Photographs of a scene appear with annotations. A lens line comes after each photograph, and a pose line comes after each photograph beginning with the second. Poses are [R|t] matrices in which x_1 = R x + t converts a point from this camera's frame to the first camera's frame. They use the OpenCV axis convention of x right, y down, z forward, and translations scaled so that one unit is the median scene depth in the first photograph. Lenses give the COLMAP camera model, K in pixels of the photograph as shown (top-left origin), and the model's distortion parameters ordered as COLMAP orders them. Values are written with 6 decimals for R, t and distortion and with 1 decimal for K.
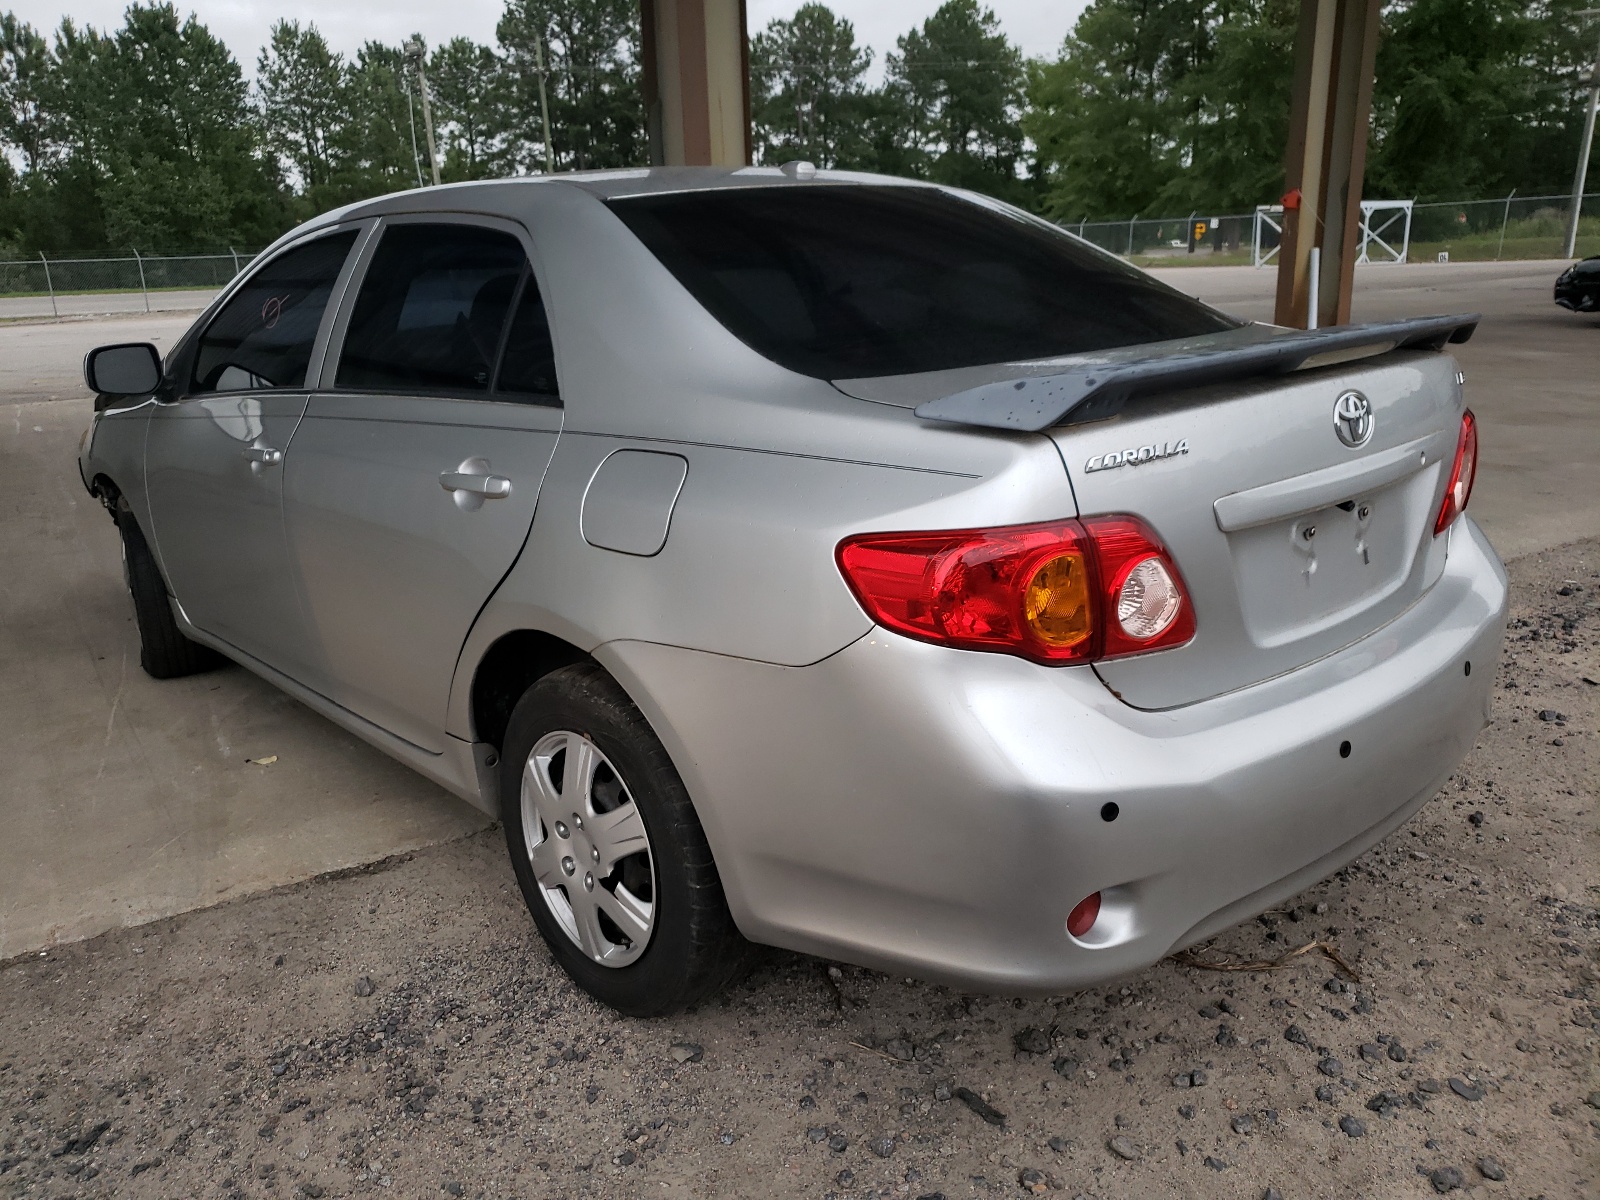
lens RADIAL K [[1329.5, 0, 800.0], [0, 1329.5, 600.0], [0, 0, 1]] dist [0.006963, 0.001632]
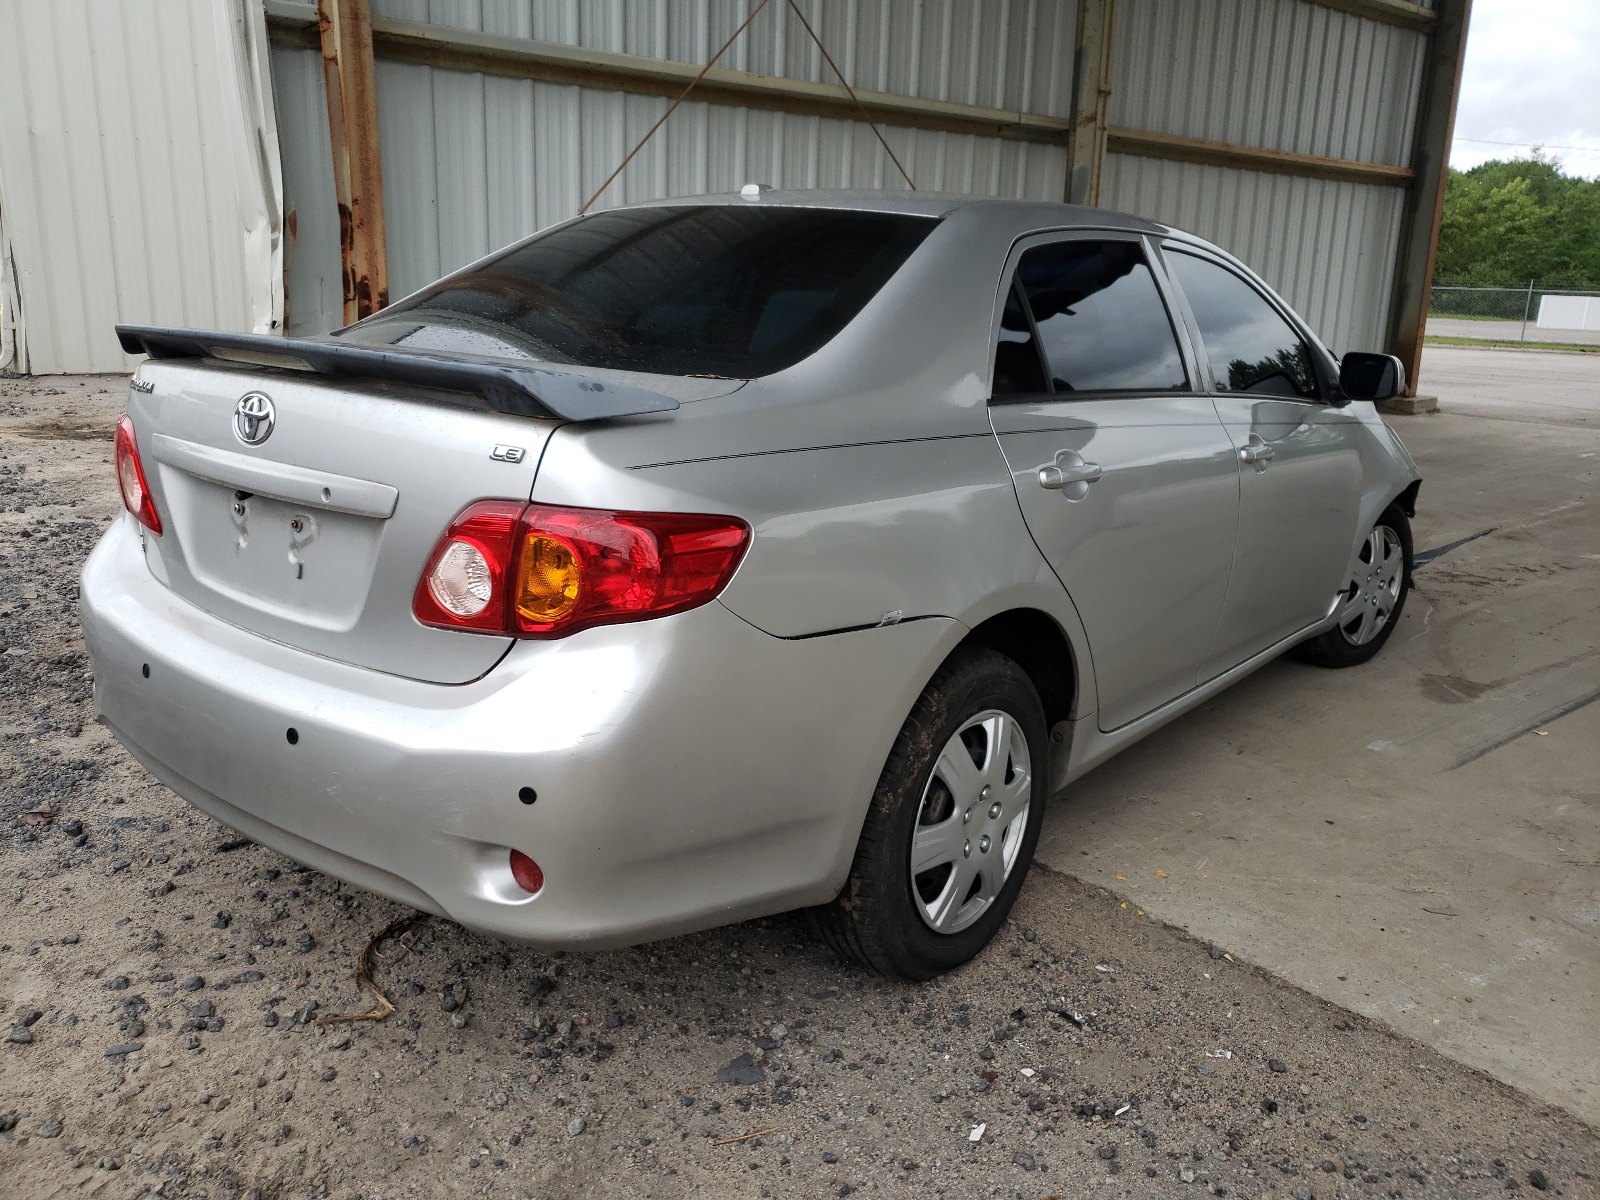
lens RADIAL K [[1329.5, 0, 800.0], [0, 1329.5, 600.0], [0, 0, 1]] dist [0.006963, 0.001632]
pose [[0.094169, 0.278851, -0.955706, 1.331206], [-0.294998, 0.924676, 0.240730, -0.339069], [0.950846, 0.259262, 0.169336, 1.135267]]
